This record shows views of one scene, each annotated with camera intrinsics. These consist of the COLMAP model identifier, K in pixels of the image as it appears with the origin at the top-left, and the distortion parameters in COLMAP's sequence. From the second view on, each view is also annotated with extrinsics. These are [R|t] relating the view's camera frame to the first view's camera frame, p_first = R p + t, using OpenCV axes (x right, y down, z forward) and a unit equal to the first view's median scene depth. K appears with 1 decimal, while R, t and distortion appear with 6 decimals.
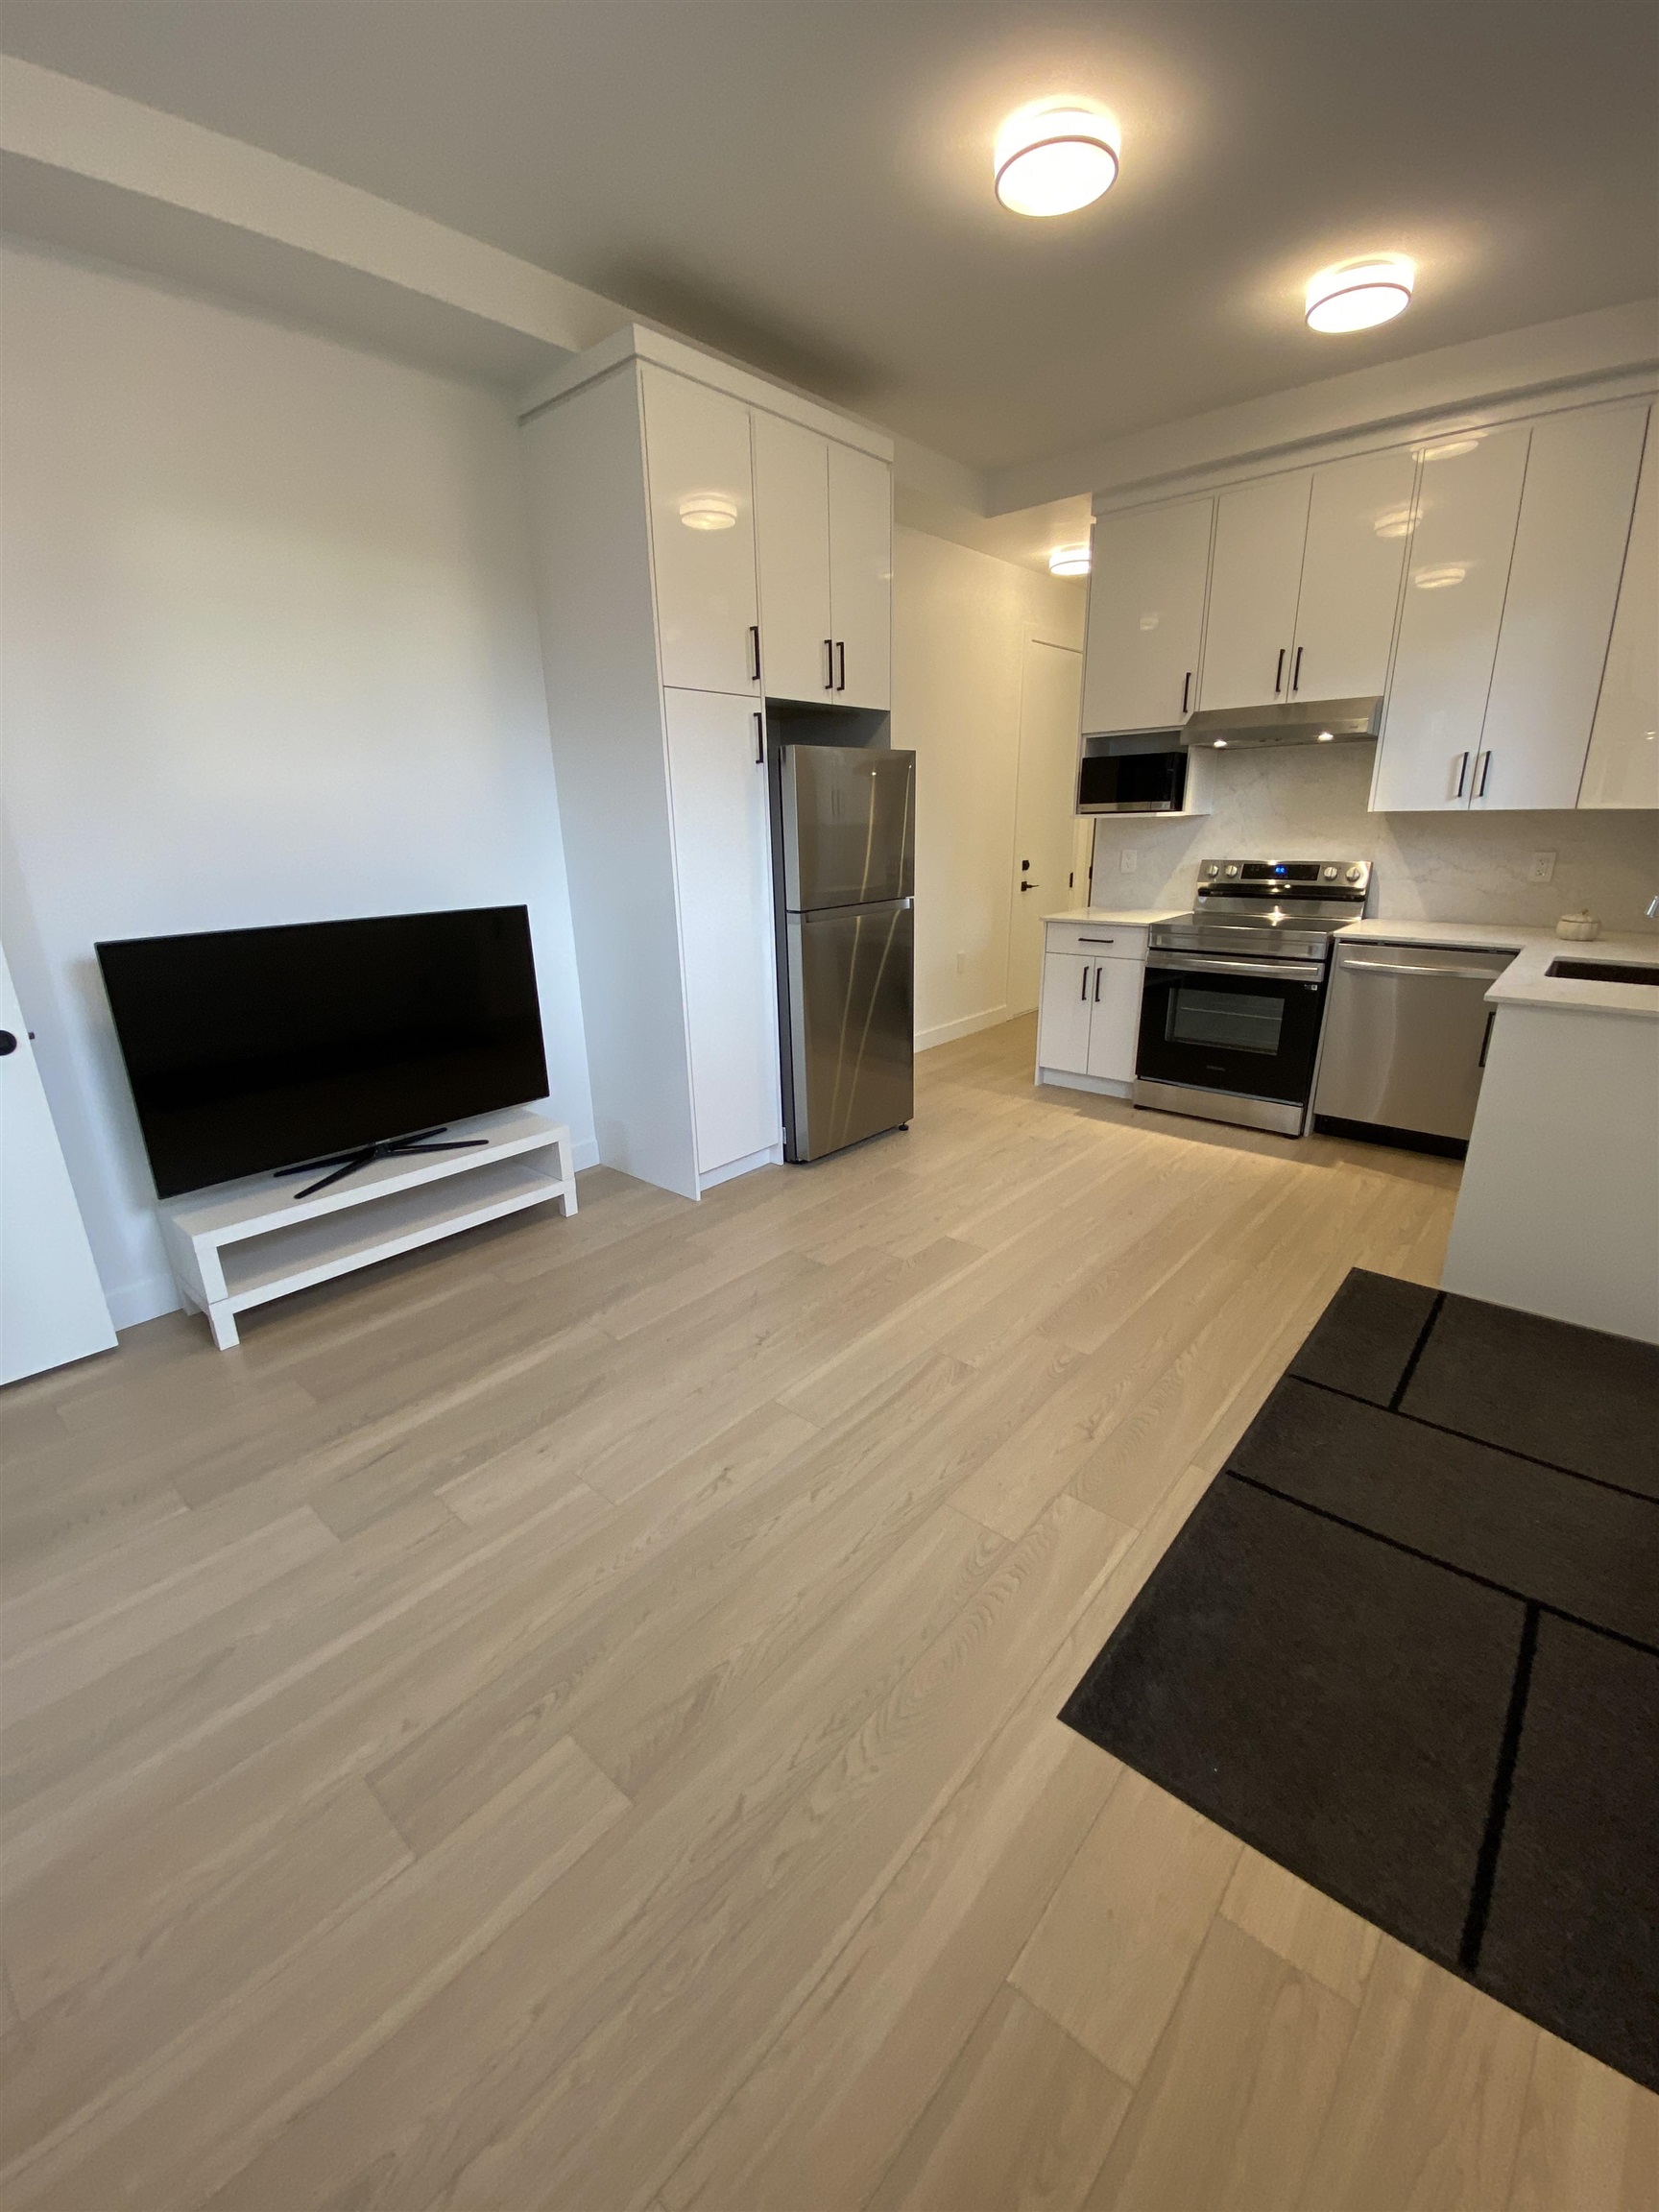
lens RADIAL K [[895.5, 0, 845.3], [0, 895.5, 1105.8], [0, 0, 1]] dist [-0.018158, -0.000493]
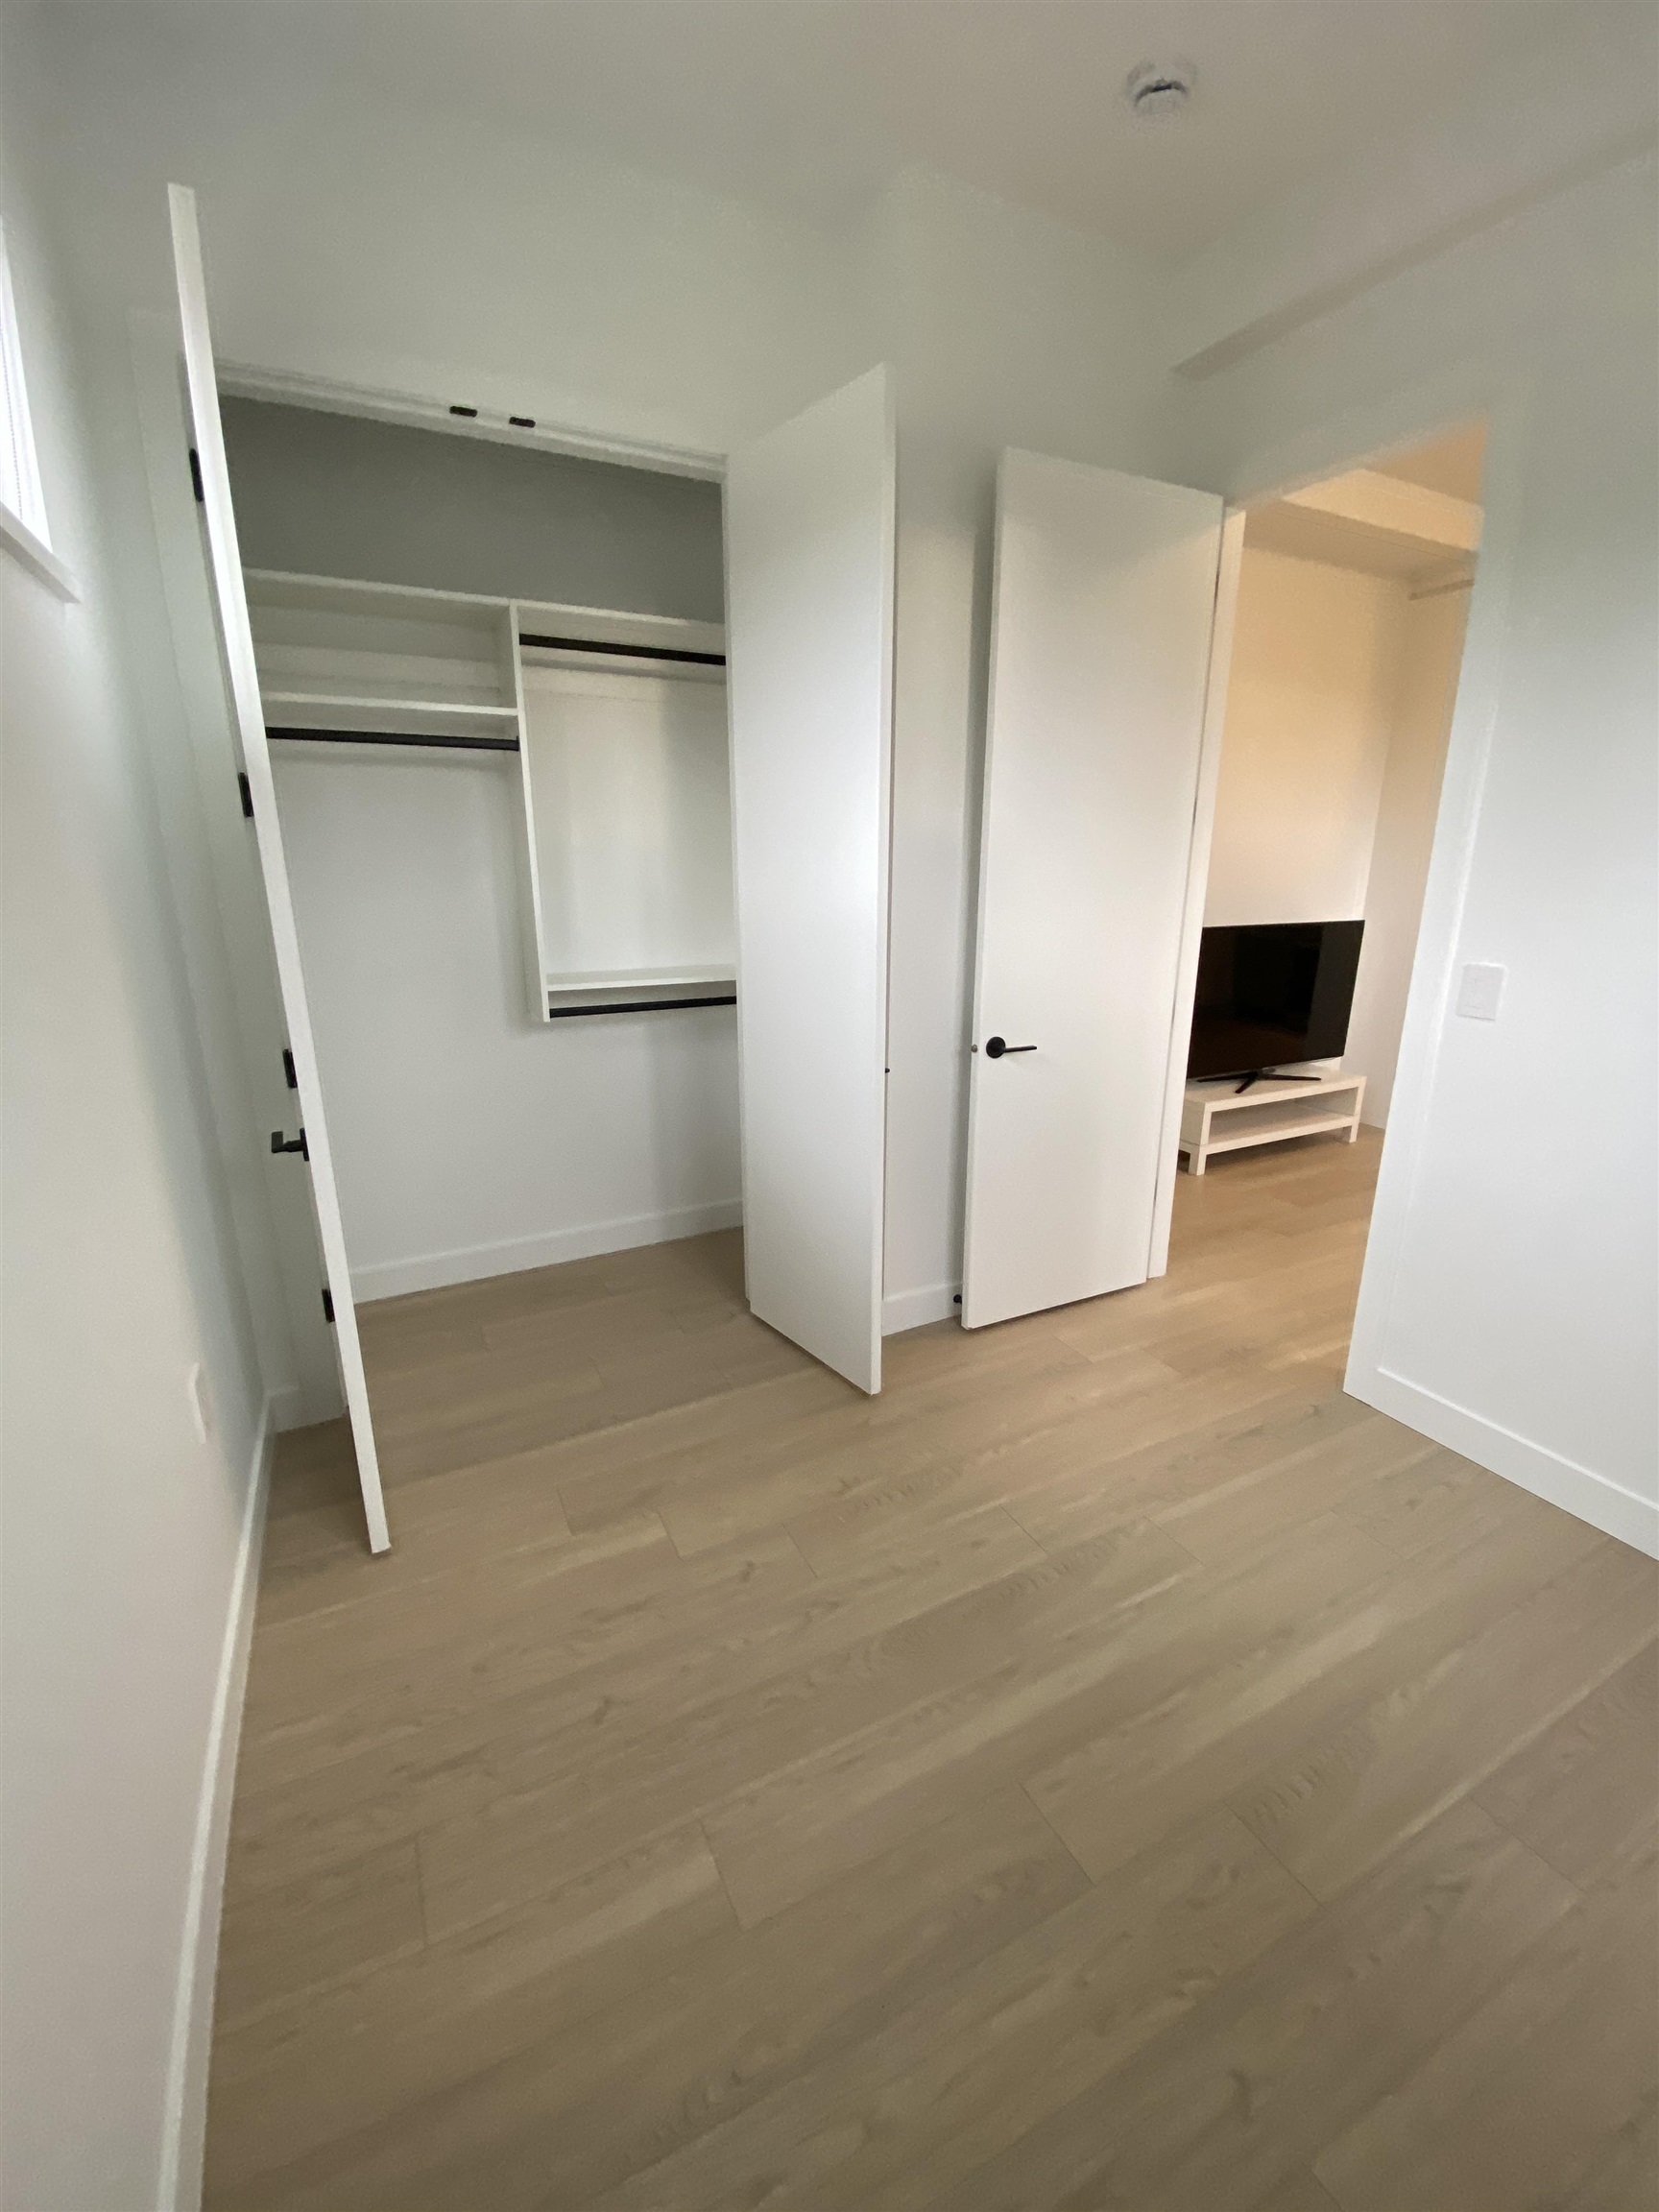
lens RADIAL K [[895.5, 0, 830.9], [0, 895.5, 1101.5], [0, 0, 1]] dist [-0.018158, -0.000493]
pose [[0.914963, 0.115506, -0.386654, -0.602338], [-0.132444, 0.991038, -0.017357, 0.221034], [0.381184, 0.067091, 0.922061, -0.692427]]
